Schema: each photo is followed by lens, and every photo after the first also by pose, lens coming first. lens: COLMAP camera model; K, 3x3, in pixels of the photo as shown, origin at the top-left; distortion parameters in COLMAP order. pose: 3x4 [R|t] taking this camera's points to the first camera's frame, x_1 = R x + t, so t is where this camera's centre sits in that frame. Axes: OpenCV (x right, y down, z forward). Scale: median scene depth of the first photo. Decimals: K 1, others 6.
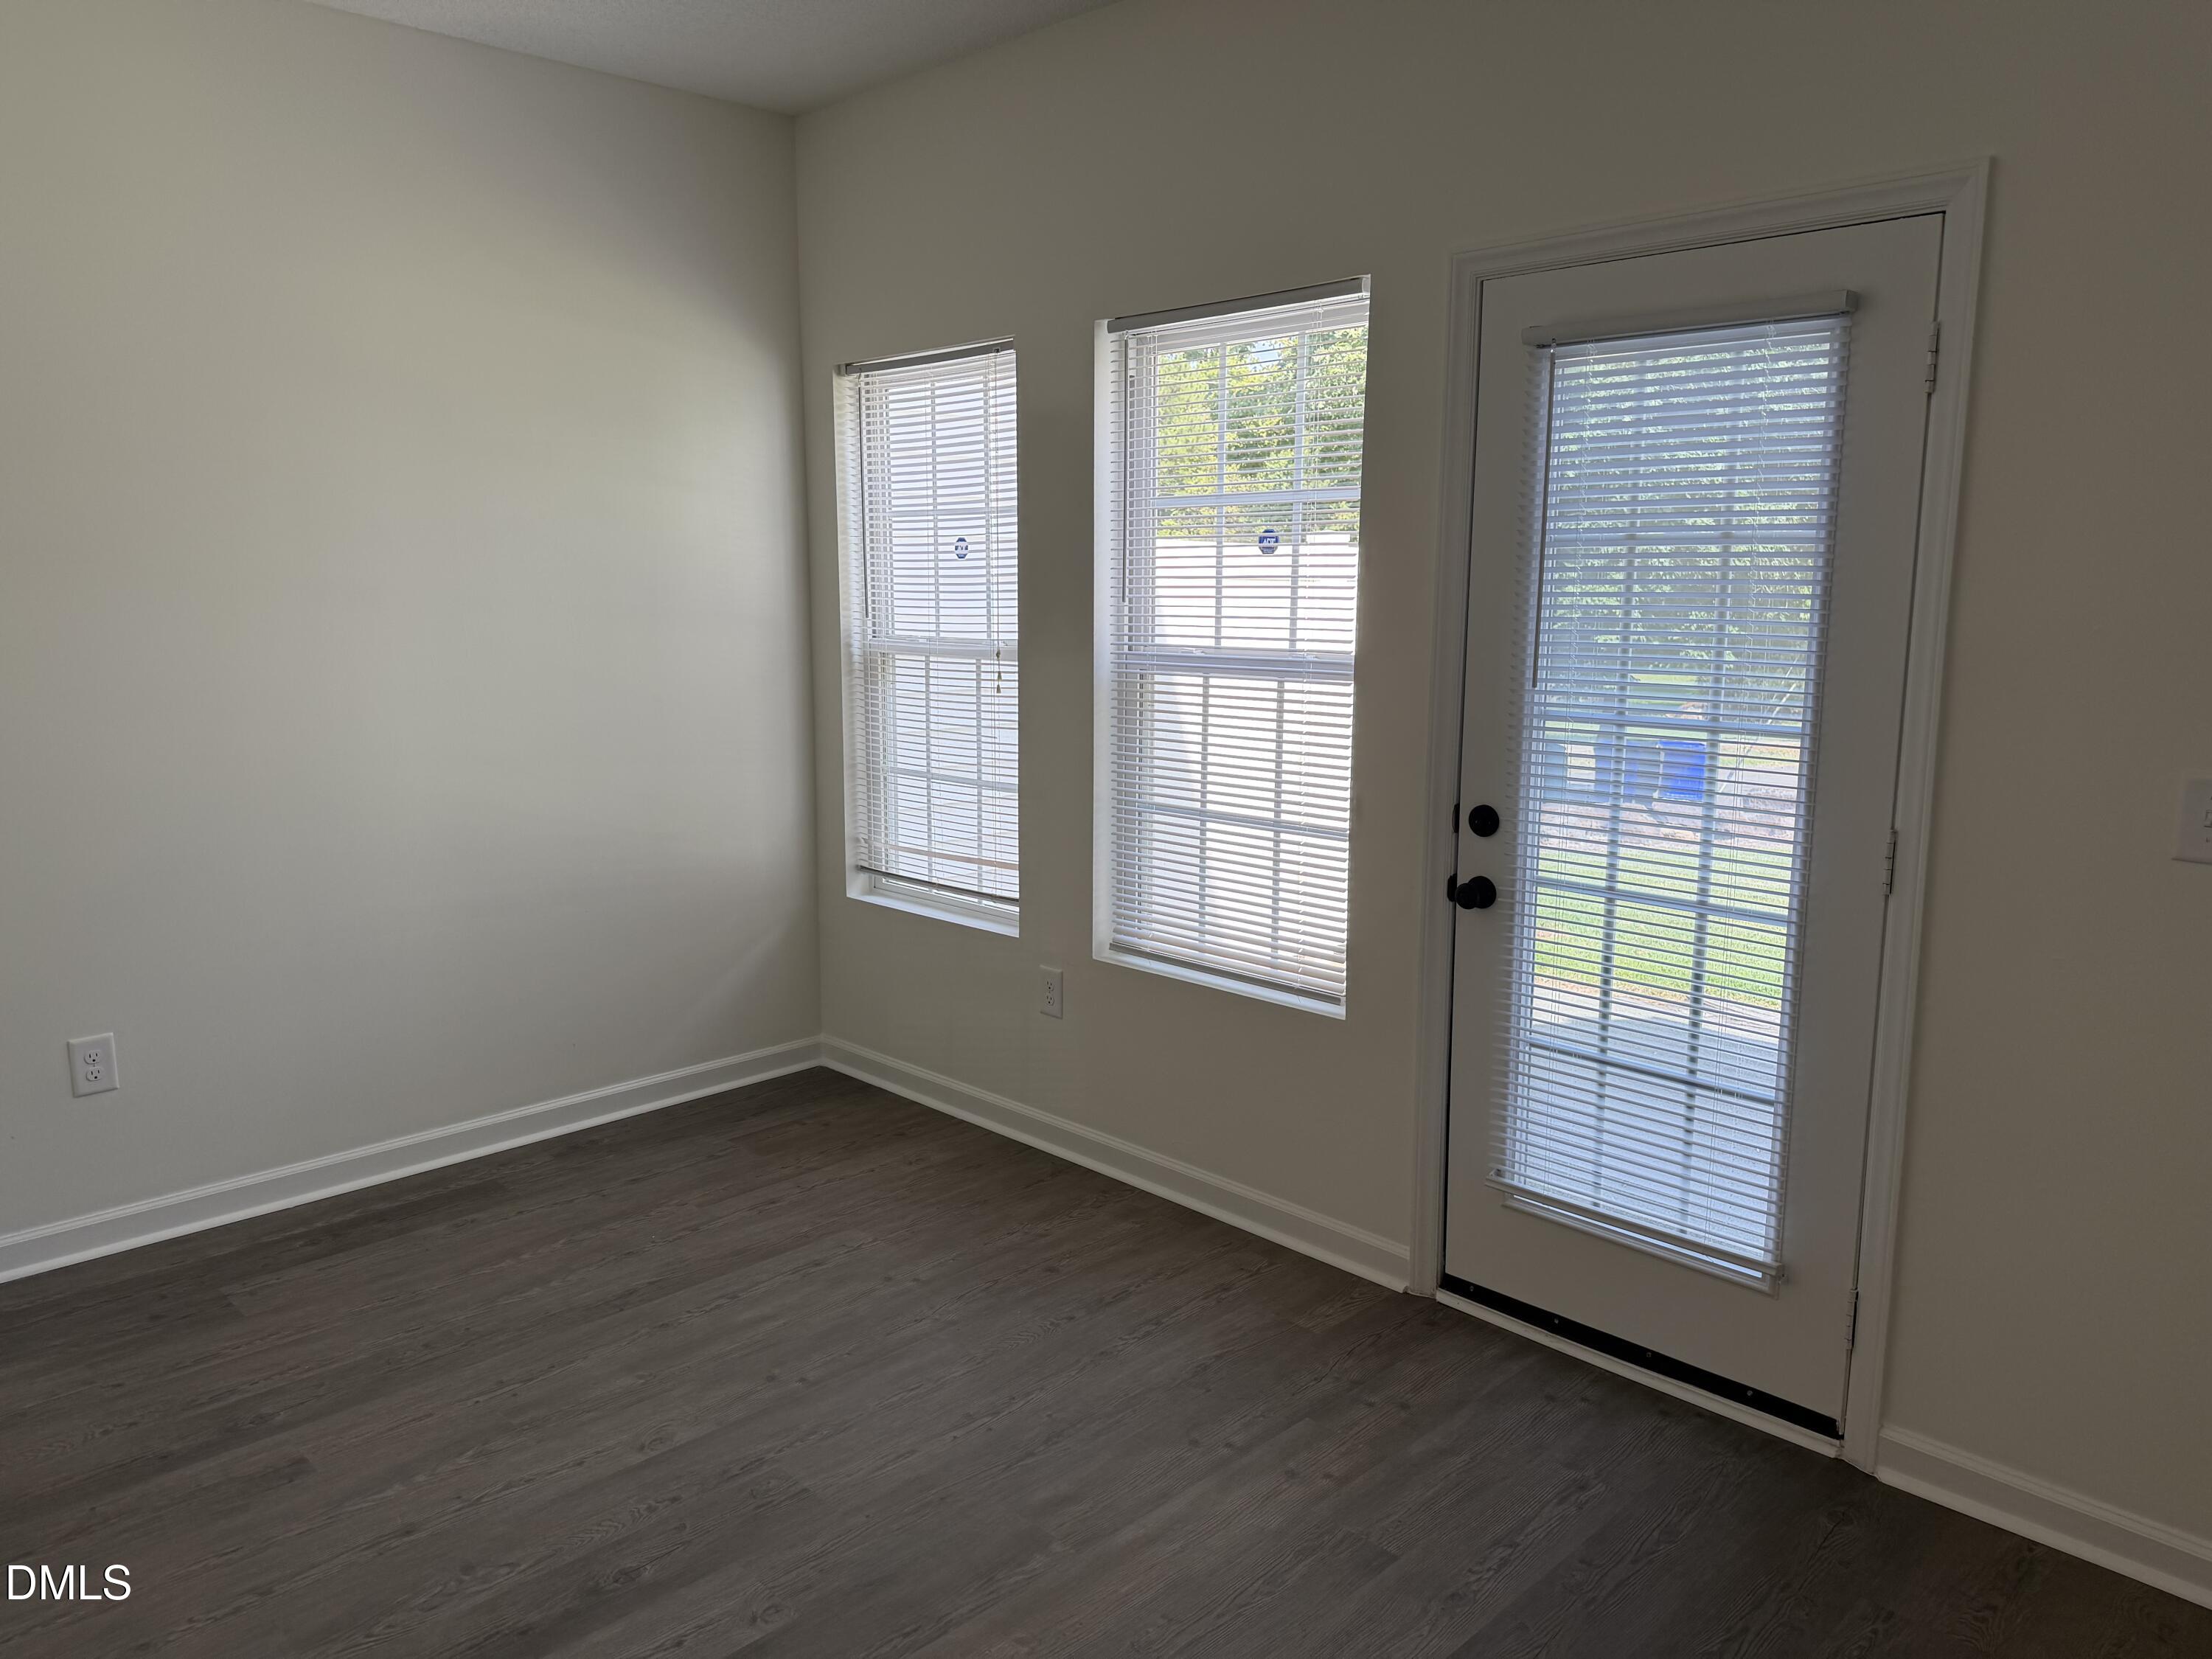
lens RADIAL K [[1571.4, 0, 1106.0], [0, 1571.4, 829.5], [0, 0, 1]] dist [0.041831, -0.048677]
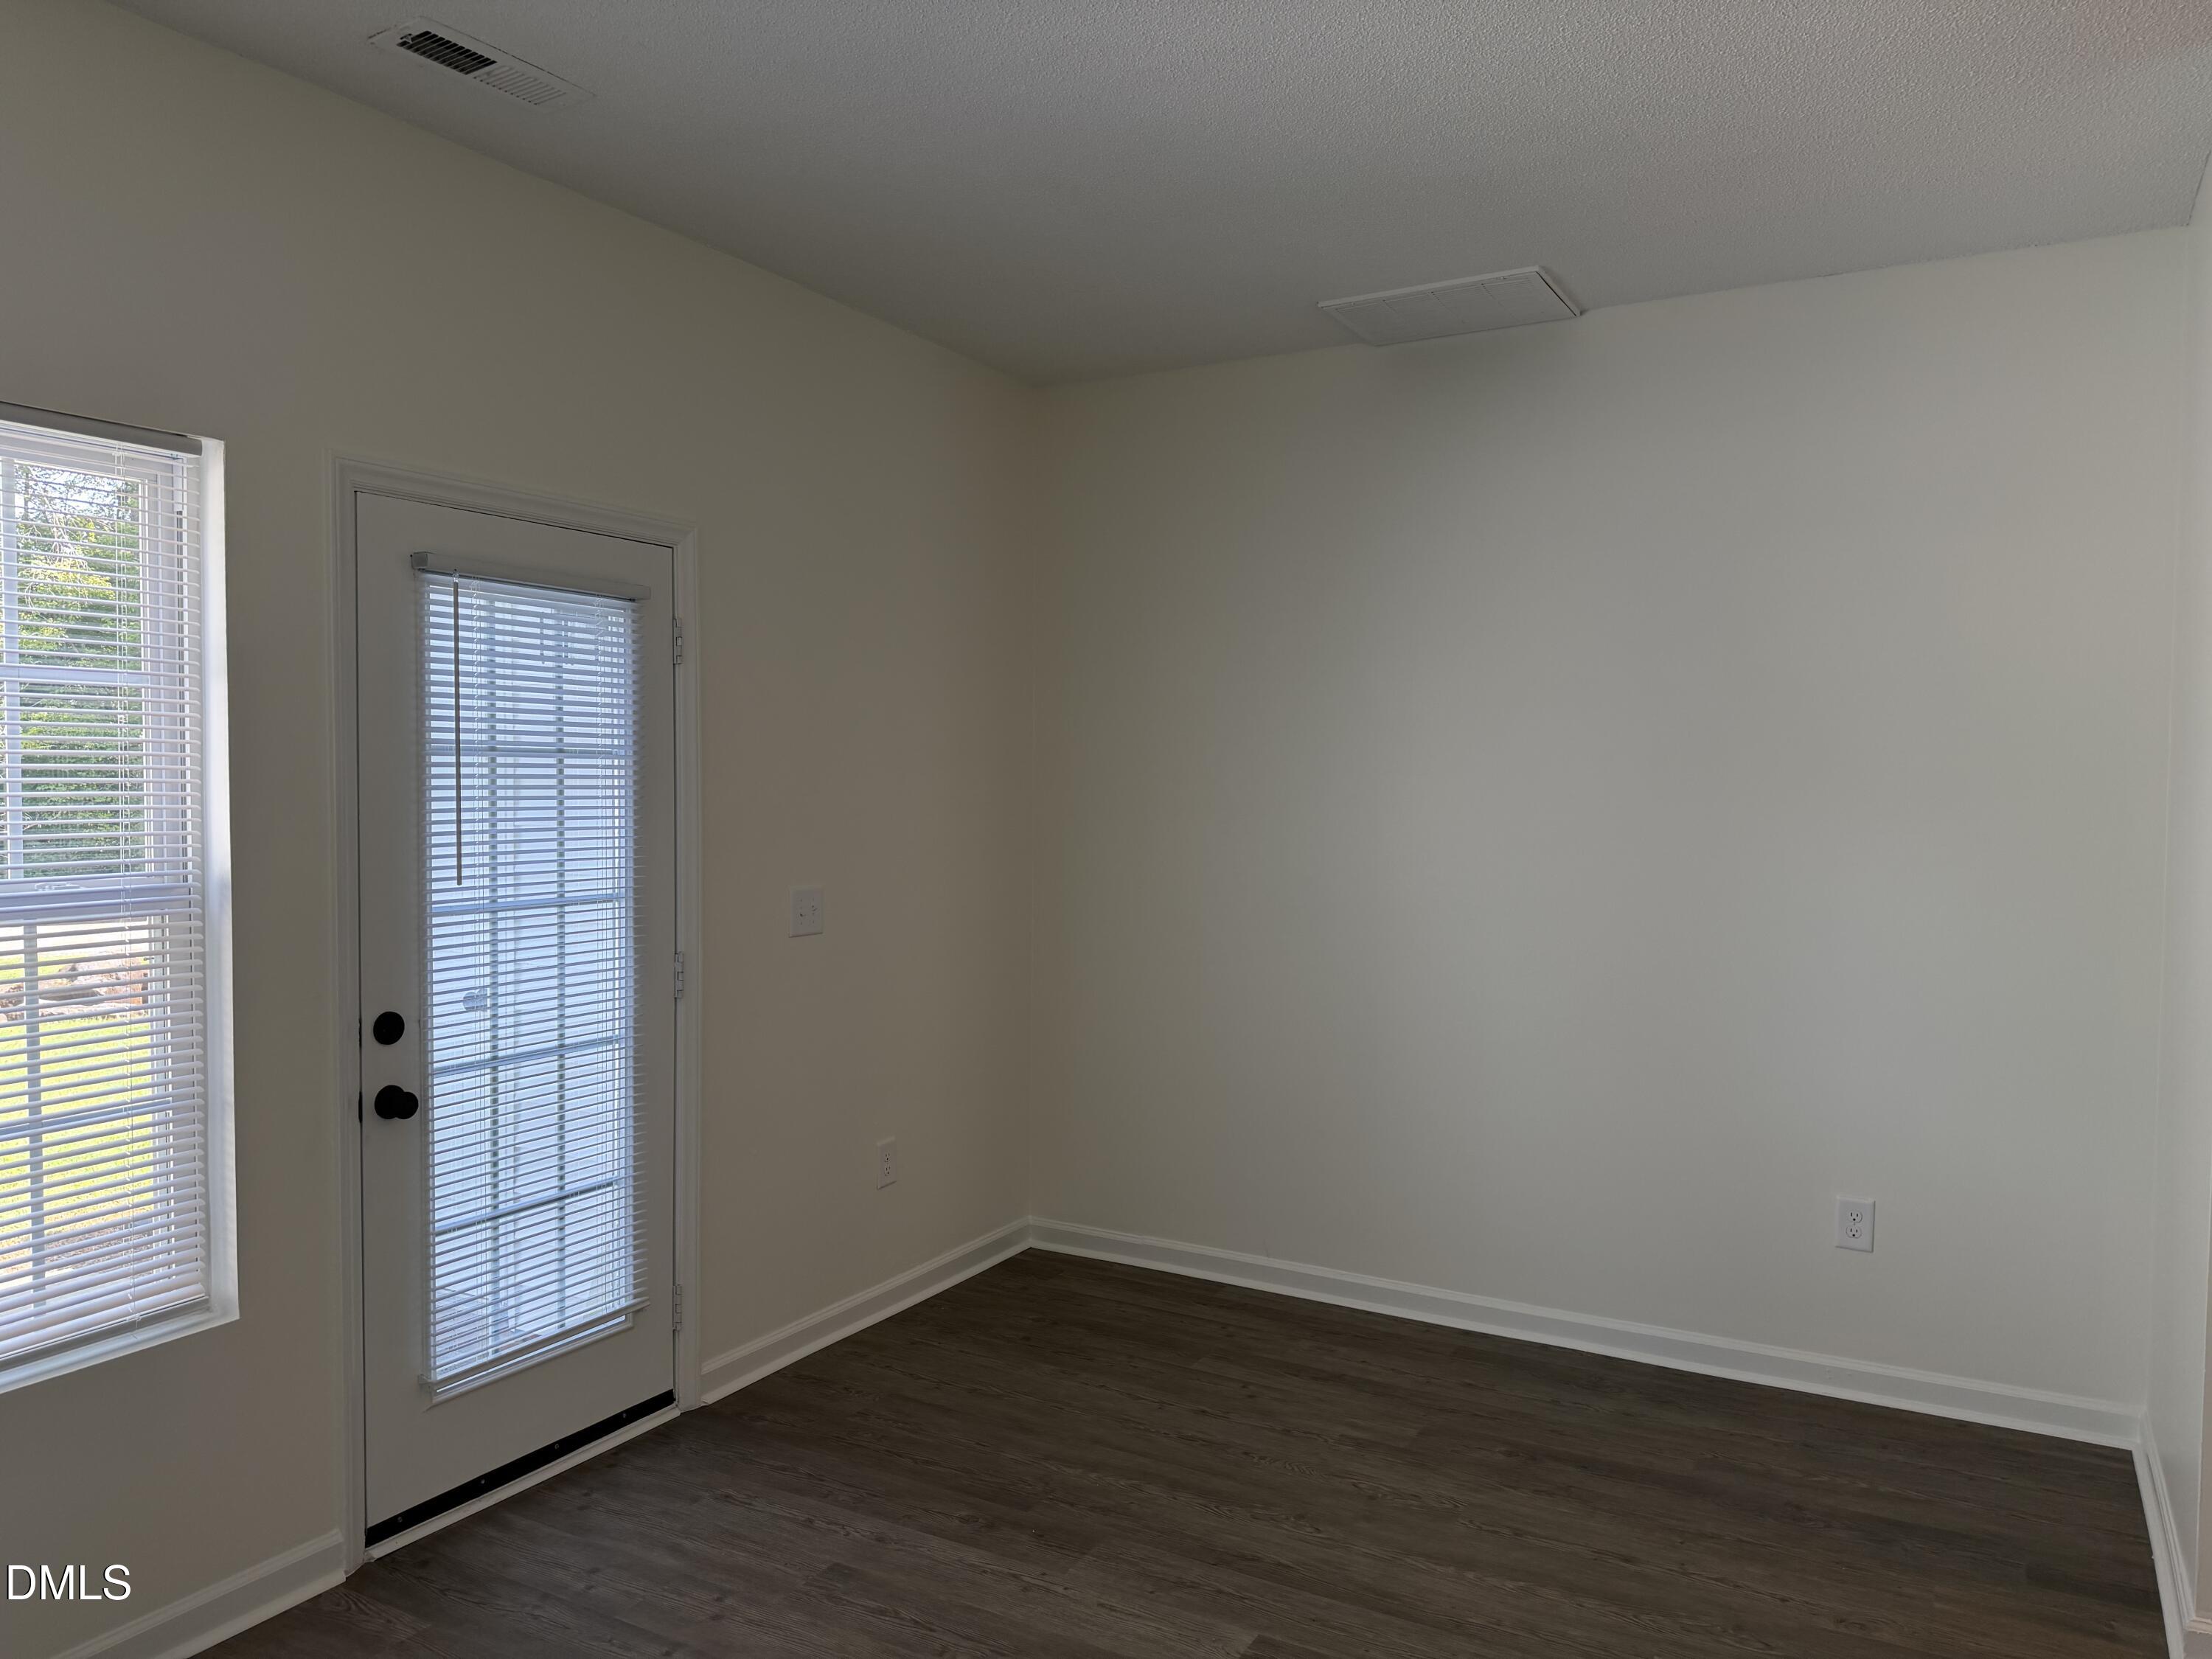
lens RADIAL K [[1571.4, 0, 1106.0], [0, 1571.4, 829.5], [0, 0, 1]] dist [0.041831, -0.048677]
pose [[-0.280290, -0.037292, 0.959191, -0.887603], [0.146360, 0.985901, 0.081099, -0.152498], [-0.948692, 0.163119, -0.270881, 0.882813]]
